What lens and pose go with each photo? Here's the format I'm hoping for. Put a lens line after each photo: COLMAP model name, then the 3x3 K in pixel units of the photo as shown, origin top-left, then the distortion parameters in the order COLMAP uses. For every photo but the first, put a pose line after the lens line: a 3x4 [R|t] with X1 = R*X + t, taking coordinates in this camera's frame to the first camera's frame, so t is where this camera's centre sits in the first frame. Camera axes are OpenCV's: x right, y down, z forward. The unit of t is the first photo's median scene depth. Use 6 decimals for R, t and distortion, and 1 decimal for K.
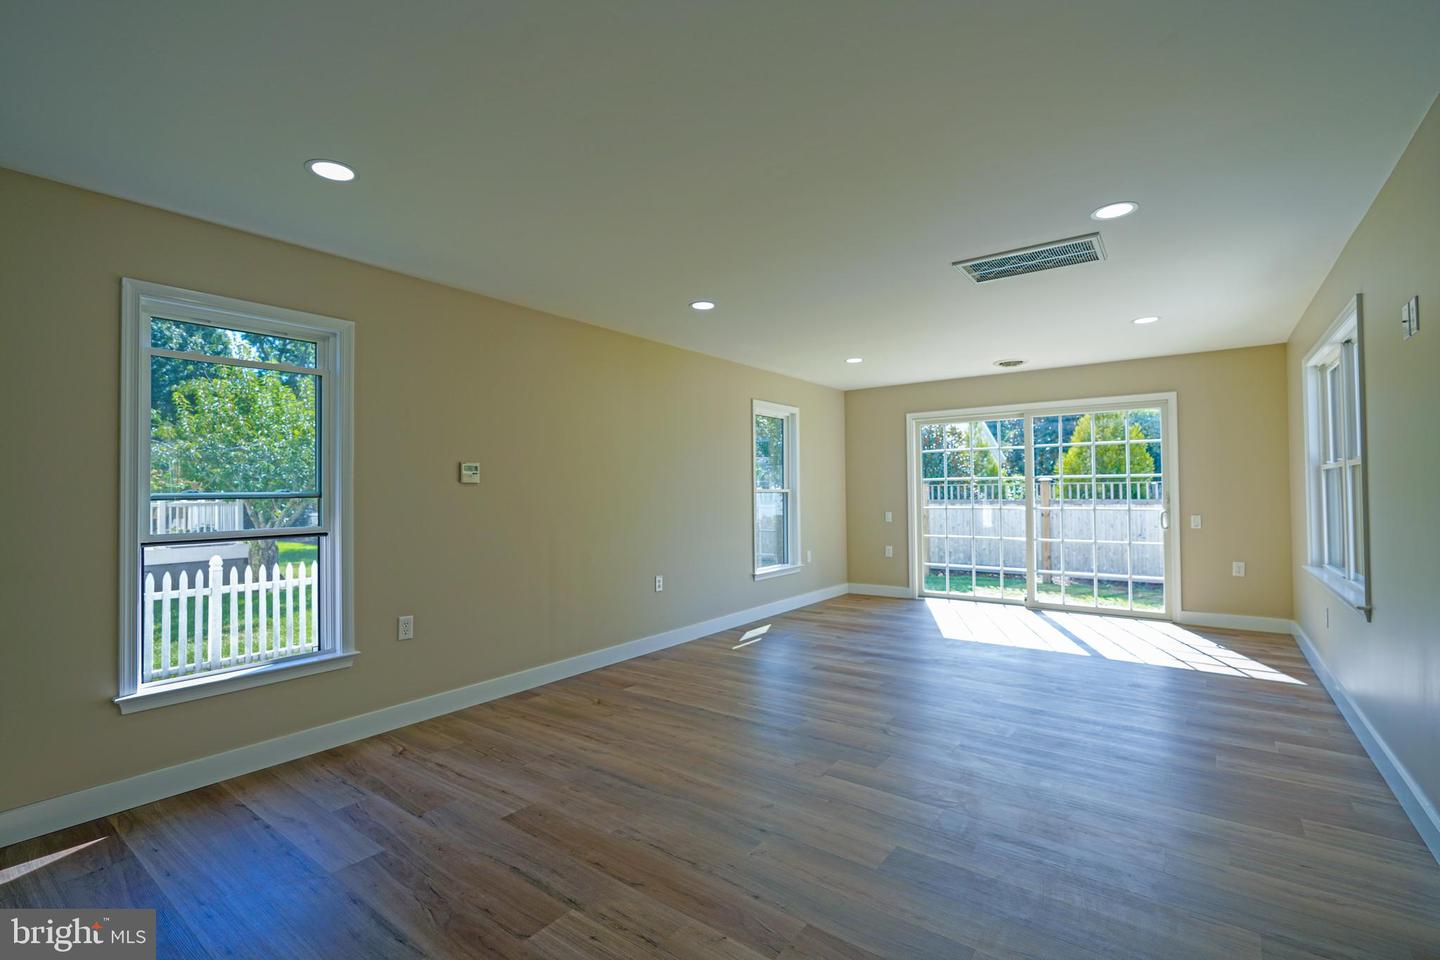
lens RADIAL K [[646.2, 0, 718.0], [0, 646.2, 479.8], [0, 0, 1]] dist [-0.013012, 0.006137]
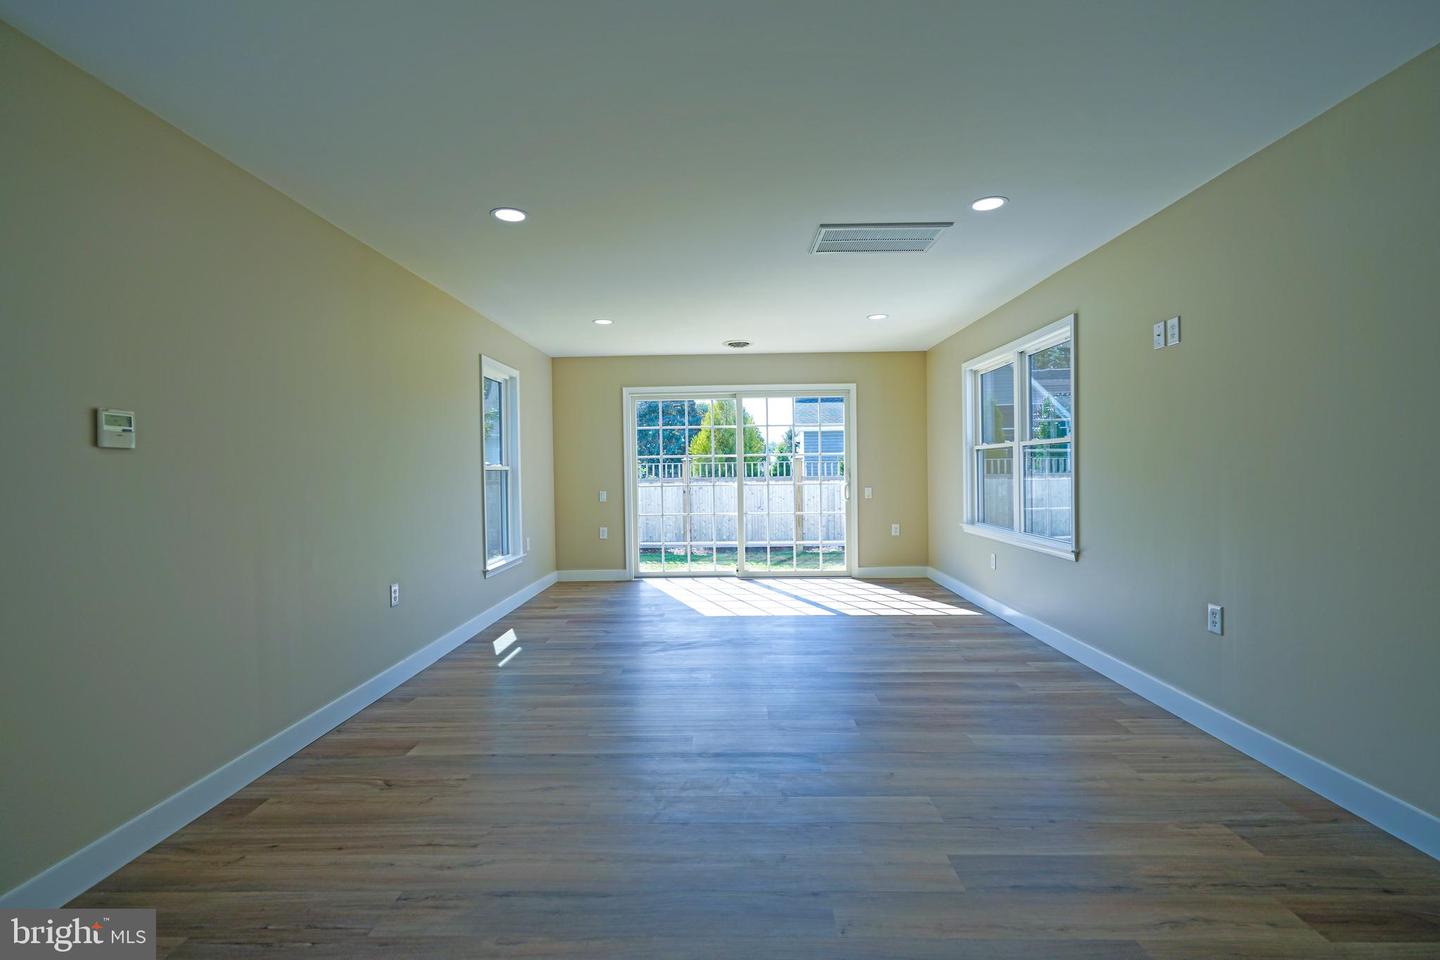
lens RADIAL K [[646.2, 0, 719.0], [0, 646.2, 479.7], [0, 0, 1]] dist [-0.013012, 0.006137]
pose [[0.810145, -0.012047, 0.586106, -0.249450], [-0.004456, 0.999633, 0.026707, 0.012299], [-0.586213, -0.024248, 0.809794, 0.236919]]
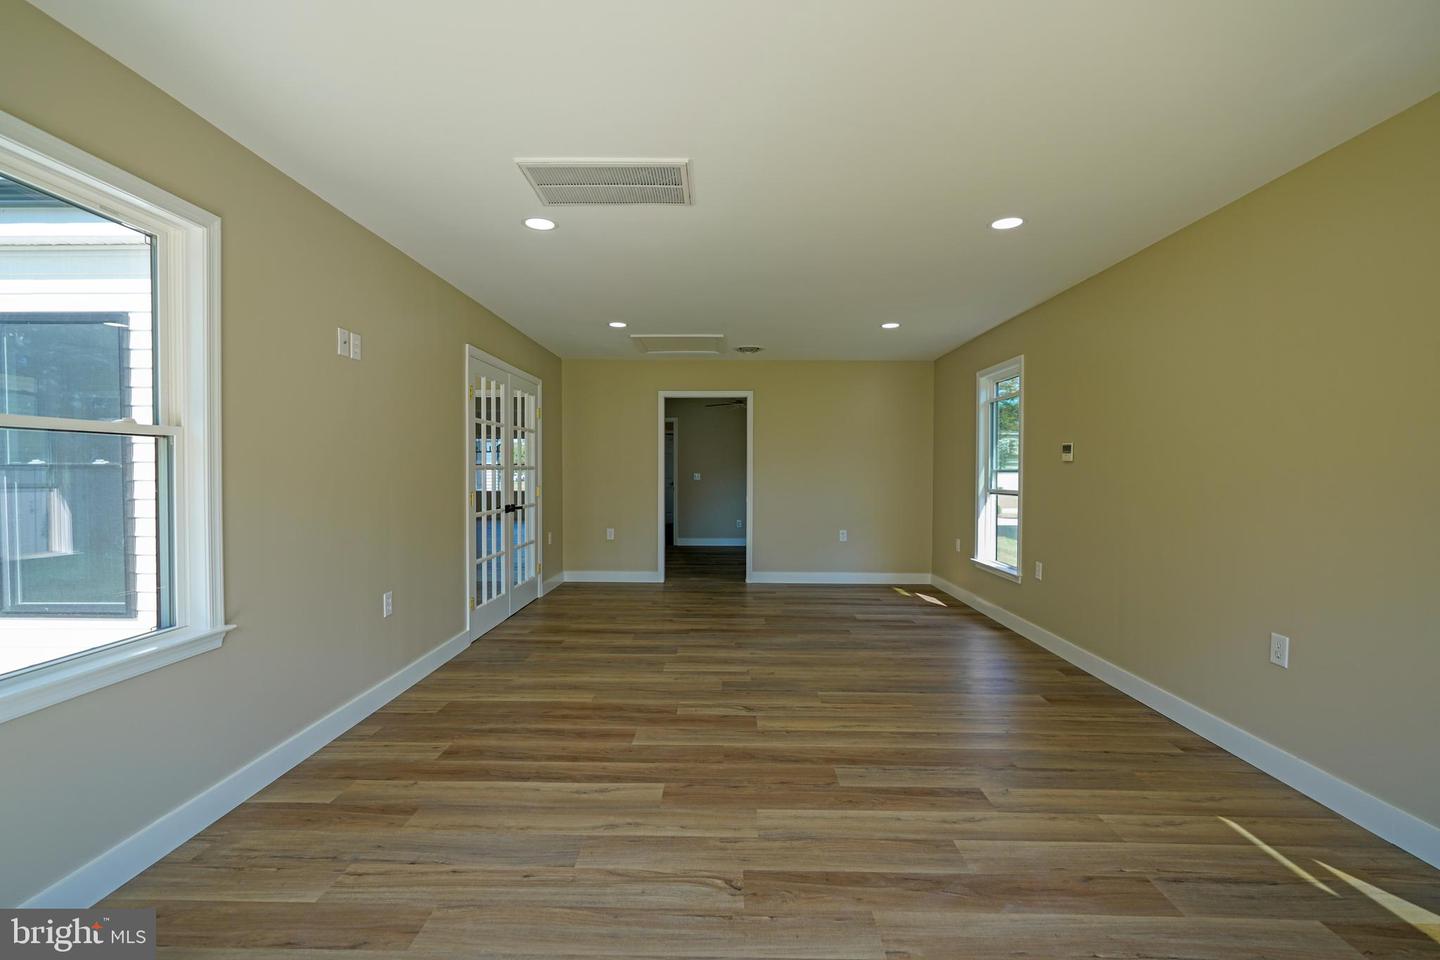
lens RADIAL K [[646.2, 0, 715.6], [0, 646.2, 481.1], [0, 0, 1]] dist [-0.013012, 0.006137]
pose [[-0.808829, 0.017646, -0.587779, 0.656303], [0.016153, 0.999839, 0.007788, 0.017395], [0.587822, -0.003195, -0.808984, 1.322188]]
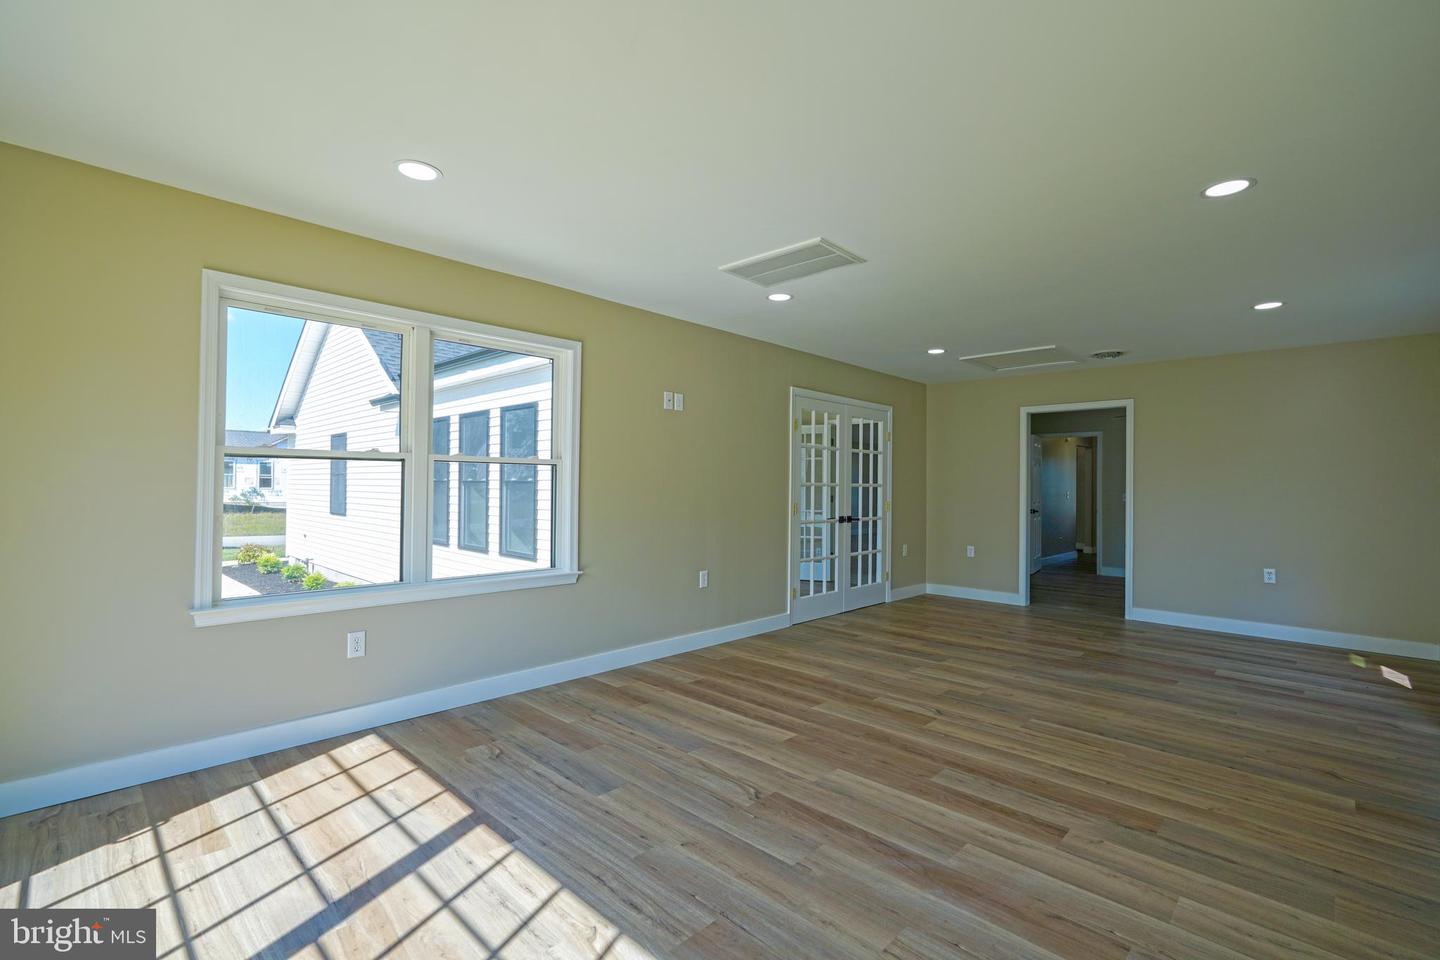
lens RADIAL K [[646.2, 0, 717.4], [0, 646.2, 480.3], [0, 0, 1]] dist [-0.013012, 0.006137]
pose [[-0.992644, -0.001044, 0.121063, 0.365419], [-0.004523, 0.999585, -0.028466, 0.027274], [-0.120983, -0.028805, -0.992237, 1.562082]]
